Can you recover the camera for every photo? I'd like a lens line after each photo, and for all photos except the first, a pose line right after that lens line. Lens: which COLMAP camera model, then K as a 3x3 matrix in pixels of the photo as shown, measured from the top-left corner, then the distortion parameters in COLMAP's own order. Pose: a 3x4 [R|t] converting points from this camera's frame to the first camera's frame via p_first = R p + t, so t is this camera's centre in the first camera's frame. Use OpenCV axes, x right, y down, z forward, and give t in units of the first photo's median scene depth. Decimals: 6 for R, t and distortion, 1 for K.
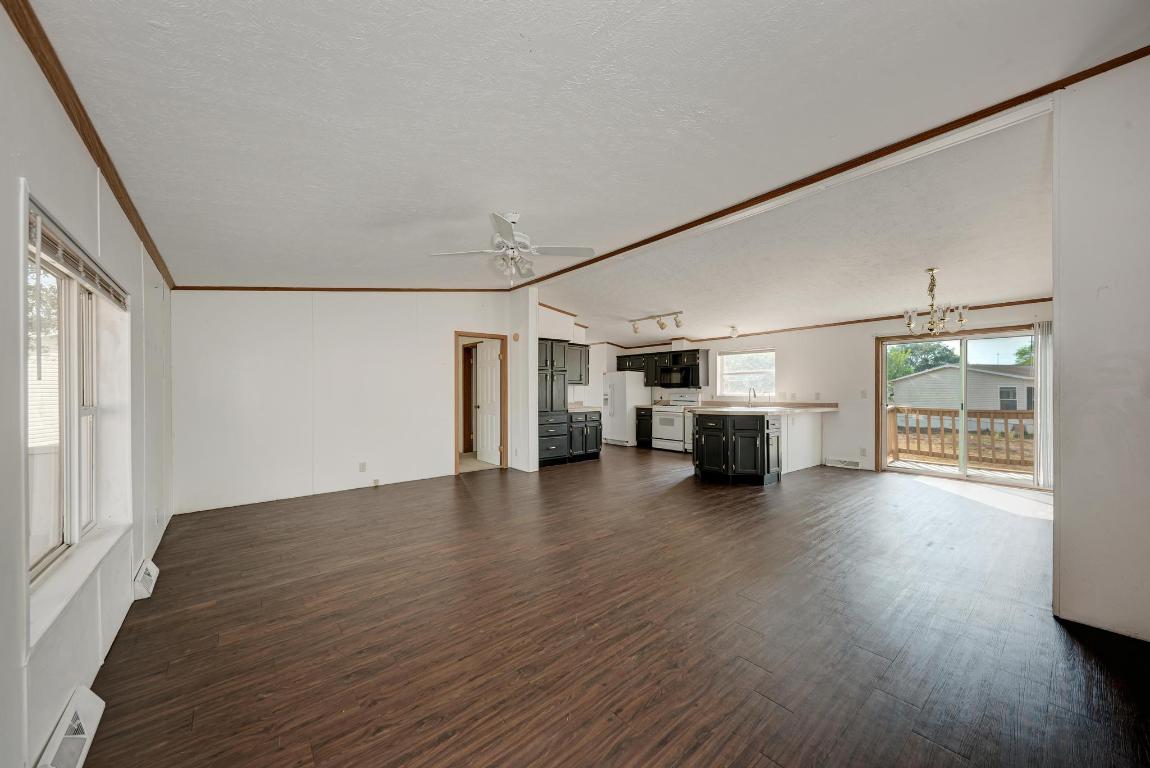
lens RADIAL K [[410.4, 0, 552.7], [0, 410.4, 391.8], [0, 0, 1]] dist [0.006592, -0.000946]
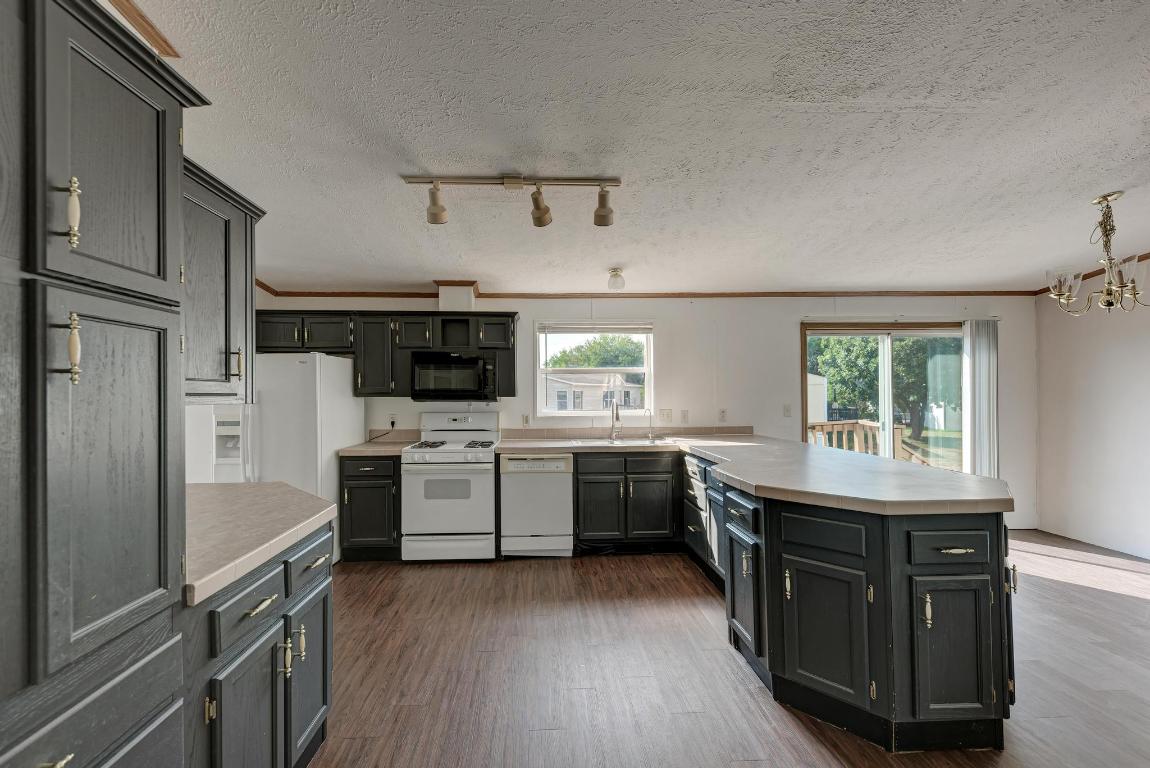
lens RADIAL K [[455.7, 0, 549.4], [0, 455.7, 391.1], [0, 0, 1]] dist [-0.000269, -0.001267]
pose [[0.602175, 0.000420, 0.798364, -0.010658], [0.001864, 0.999996, -0.001933, -0.018879], [-0.798362, 0.002652, 0.602172, 0.674145]]
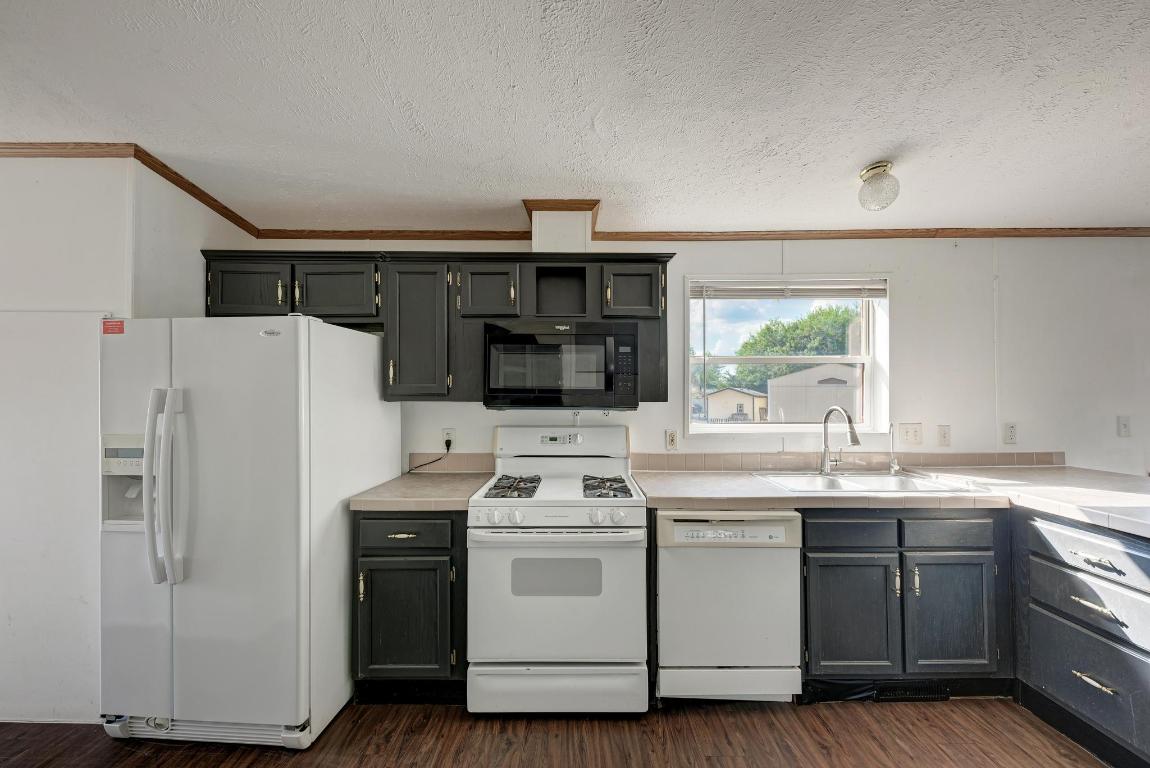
lens RADIAL K [[455.7, 0, 614.9], [0, 455.7, 386.7], [0, 0, 1]] dist [-0.000269, -0.001267]
pose [[0.571967, 0.013594, 0.820164, 0.108708], [-0.001980, 0.999883, -0.015192, -0.018655], [-0.820274, 0.007066, 0.571927, 0.863248]]
